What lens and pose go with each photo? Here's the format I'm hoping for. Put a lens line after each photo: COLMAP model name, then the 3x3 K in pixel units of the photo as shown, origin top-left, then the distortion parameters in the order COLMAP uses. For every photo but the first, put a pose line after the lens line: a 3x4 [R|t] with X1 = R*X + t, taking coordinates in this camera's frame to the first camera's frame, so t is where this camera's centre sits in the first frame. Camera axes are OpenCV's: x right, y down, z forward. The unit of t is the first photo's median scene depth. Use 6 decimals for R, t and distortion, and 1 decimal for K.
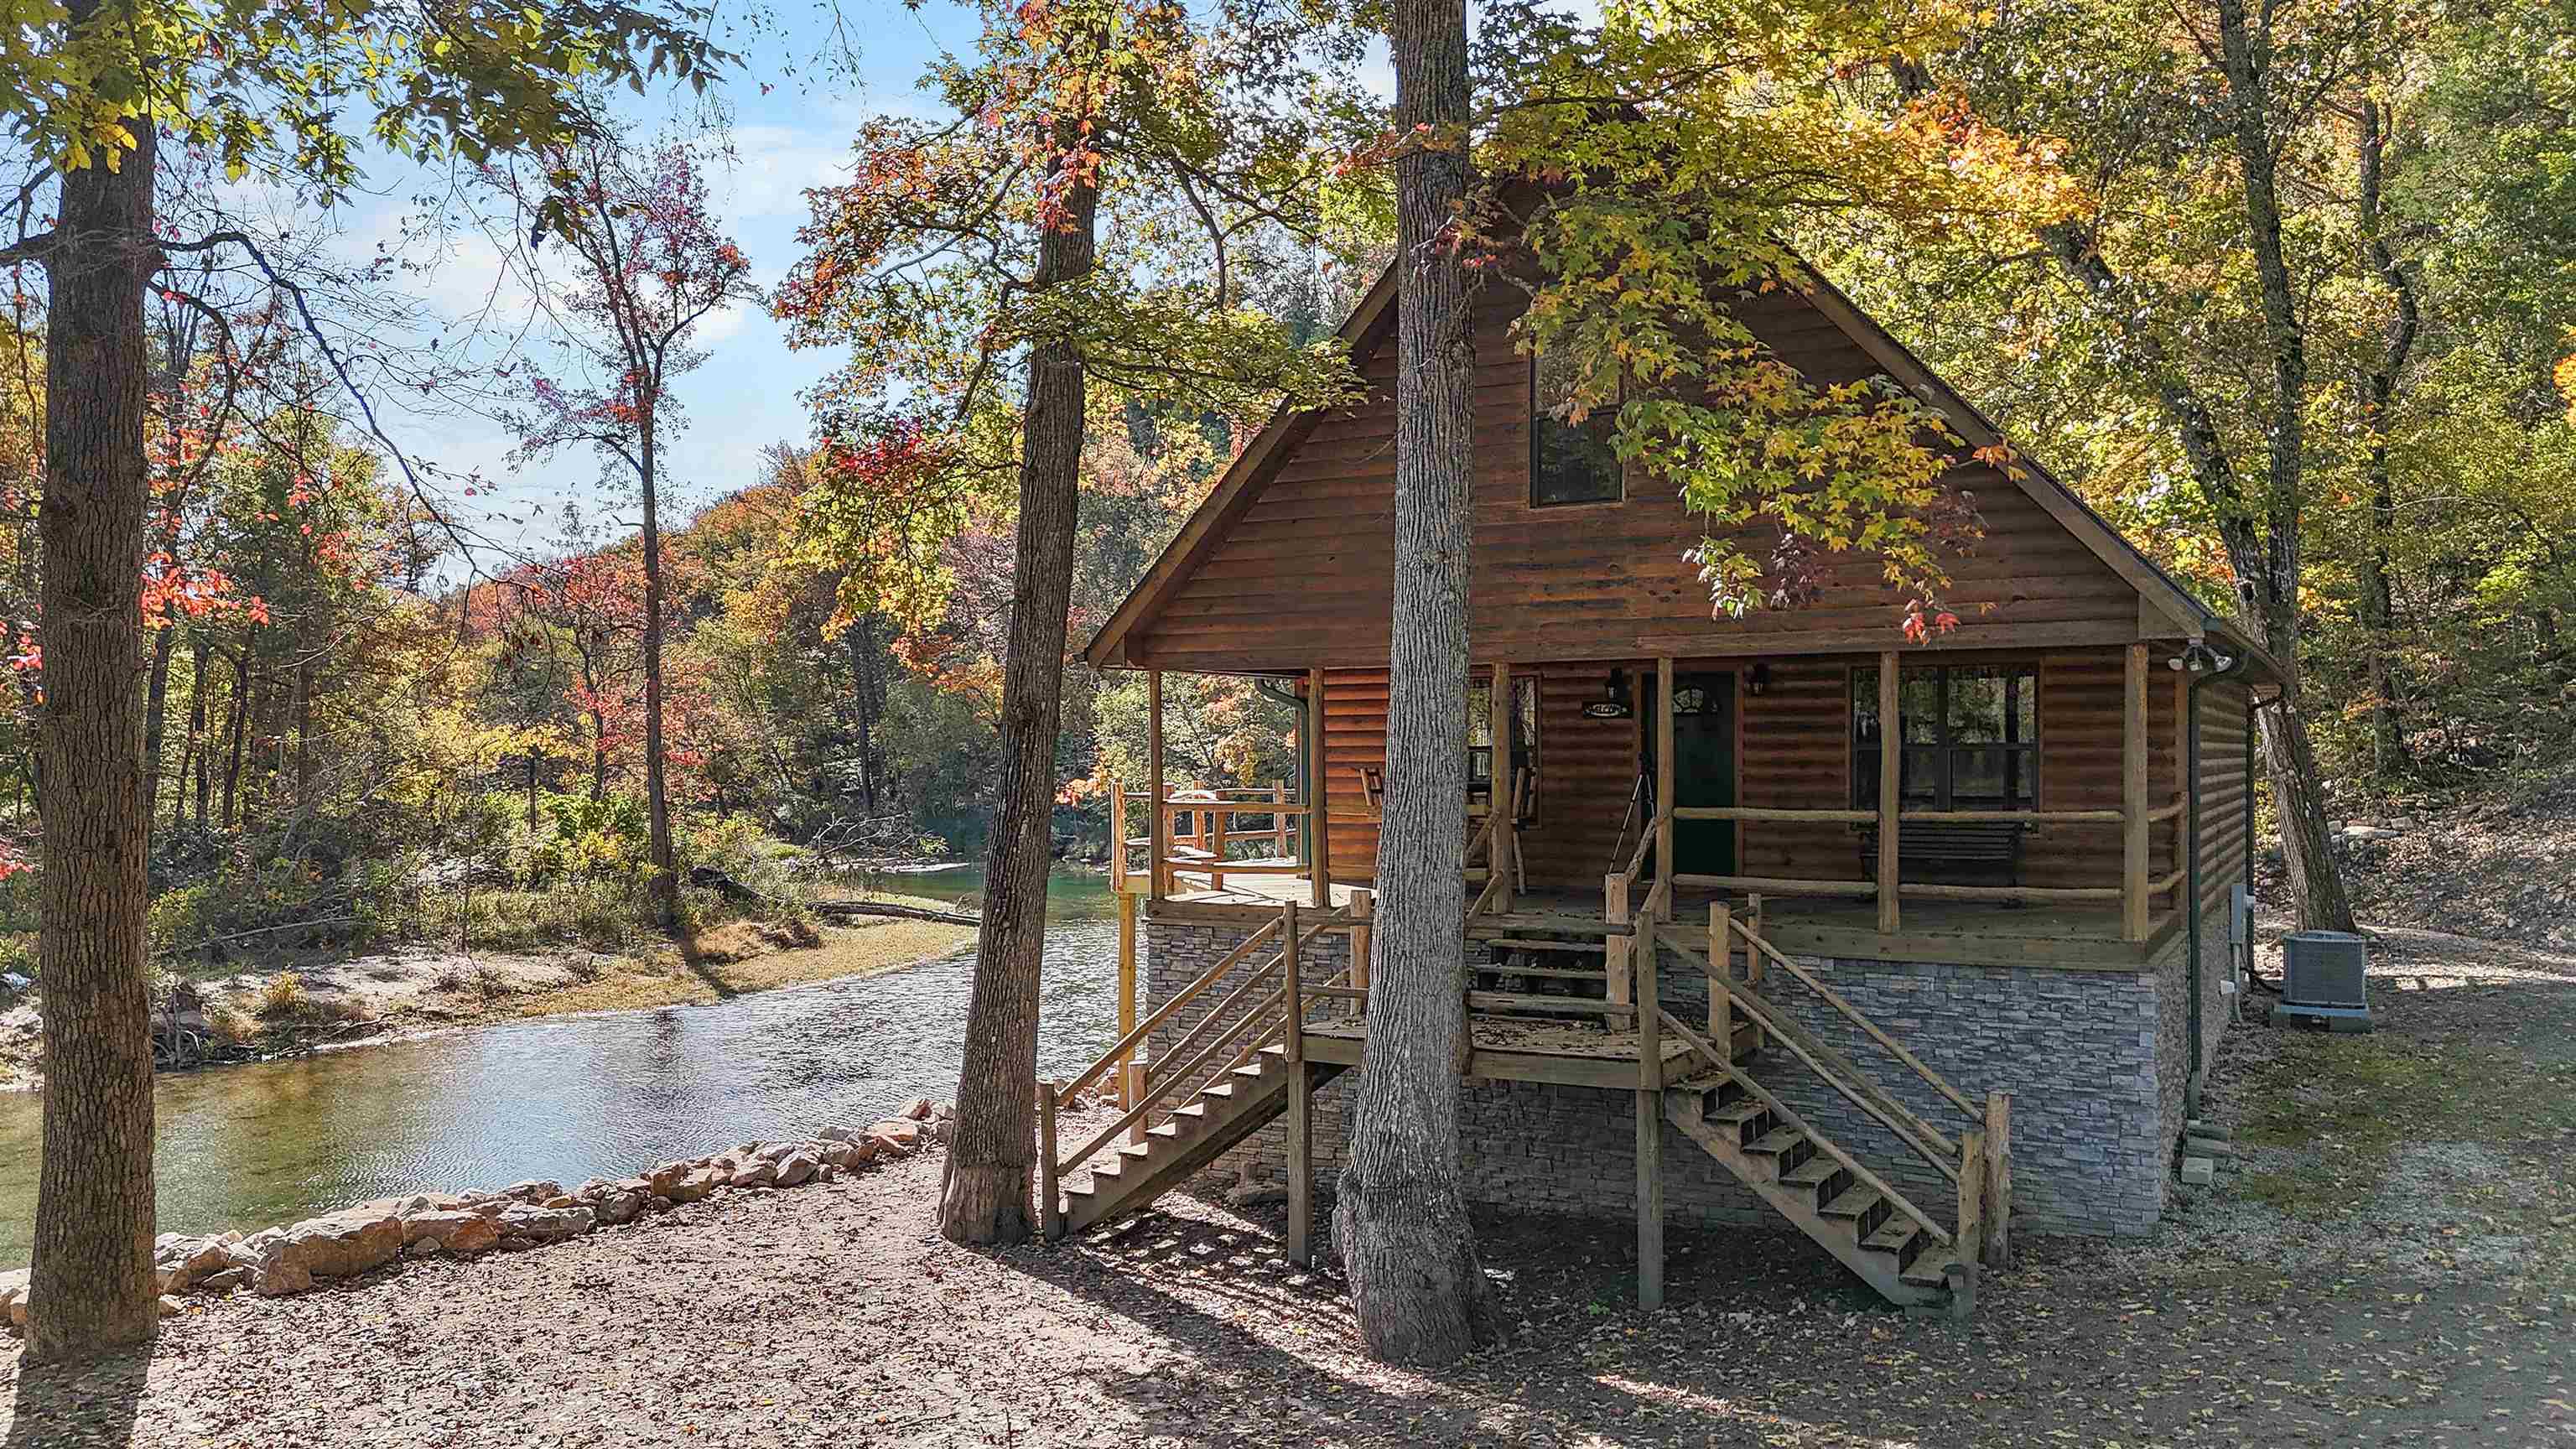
lens RADIAL K [[1855.9, 0, 1332.0], [0, 1855.9, 797.0], [0, 0, 1]] dist [0.049683, -0.048646]
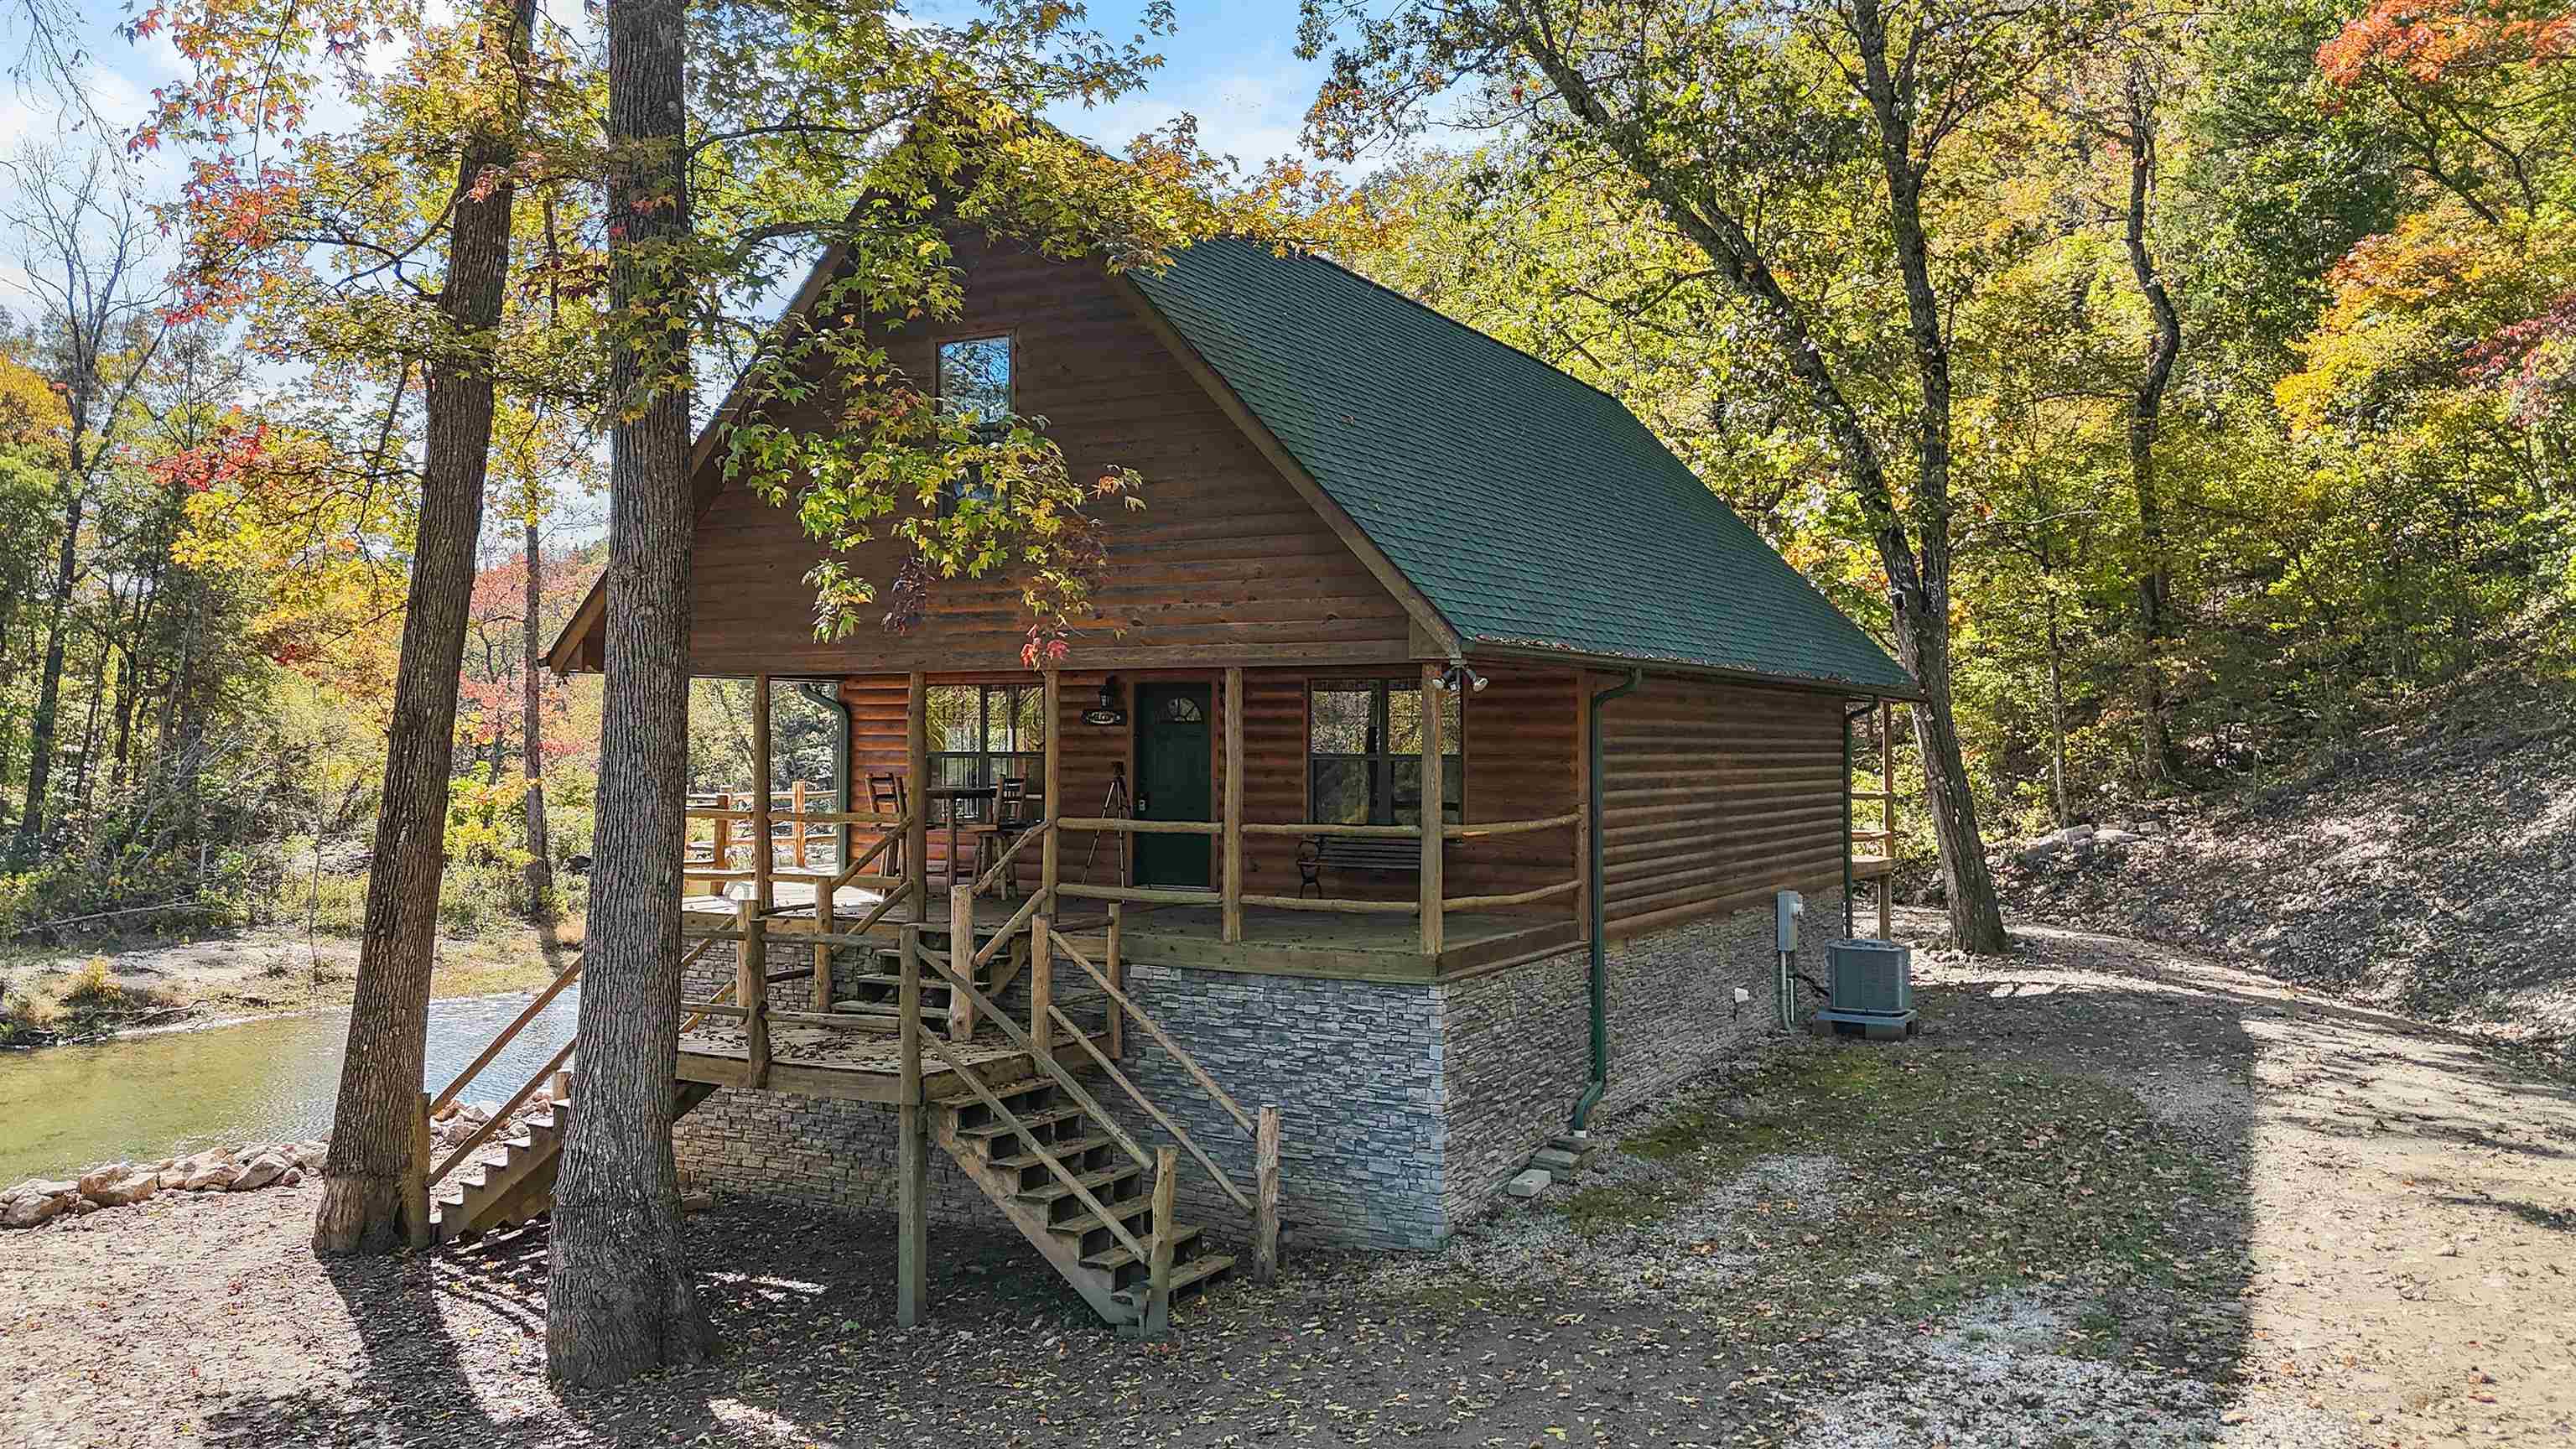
lens RADIAL K [[1855.9, 0, 1310.3], [0, 1855.9, 722.0], [0, 0, 1]] dist [0.049683, -0.048646]
pose [[0.999714, 0.010119, 0.021662, 0.261908], [-0.009373, 0.999368, -0.034285, -0.011000], [-0.021995, 0.034072, 0.999177, -0.009891]]
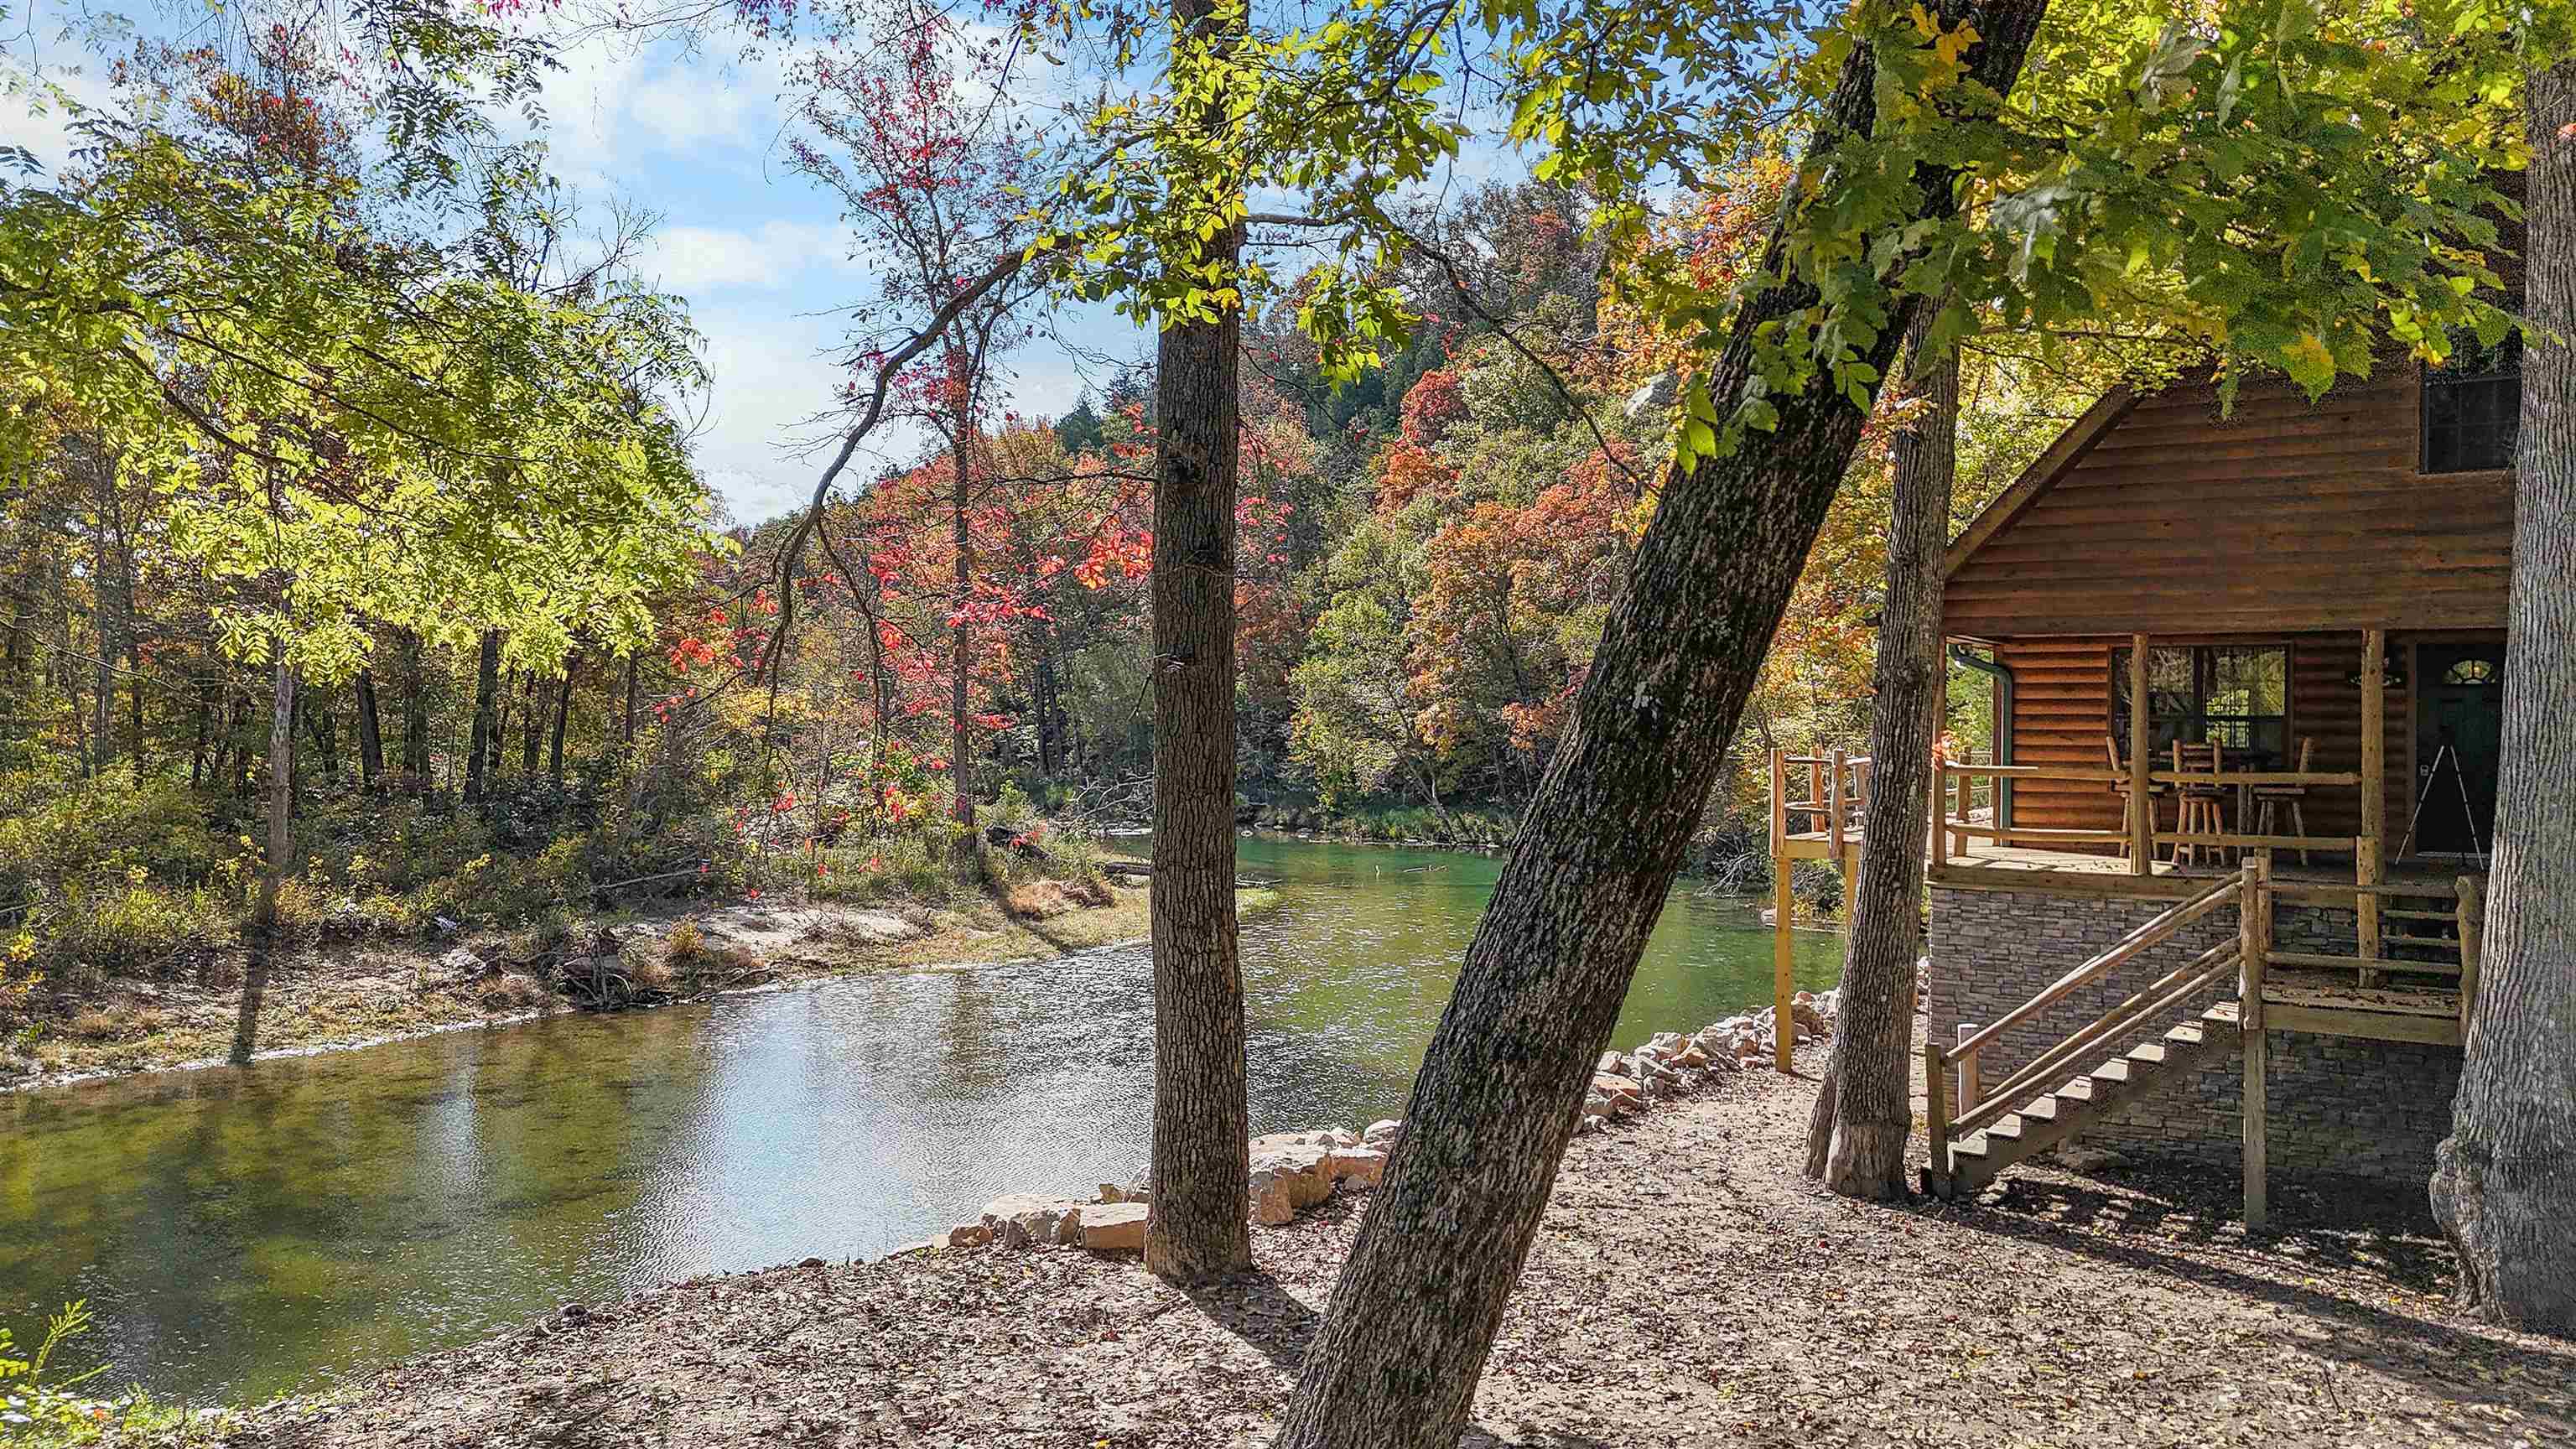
lens RADIAL K [[1855.9, 0, 1297.2], [0, 1855.9, 734.2], [0, 0, 1]] dist [0.049683, -0.048646]
pose [[0.997956, 0.013035, -0.062566, -0.386649], [-0.014091, 0.999765, -0.016476, 0.007120], [0.062337, 0.017323, 0.997905, -0.027931]]
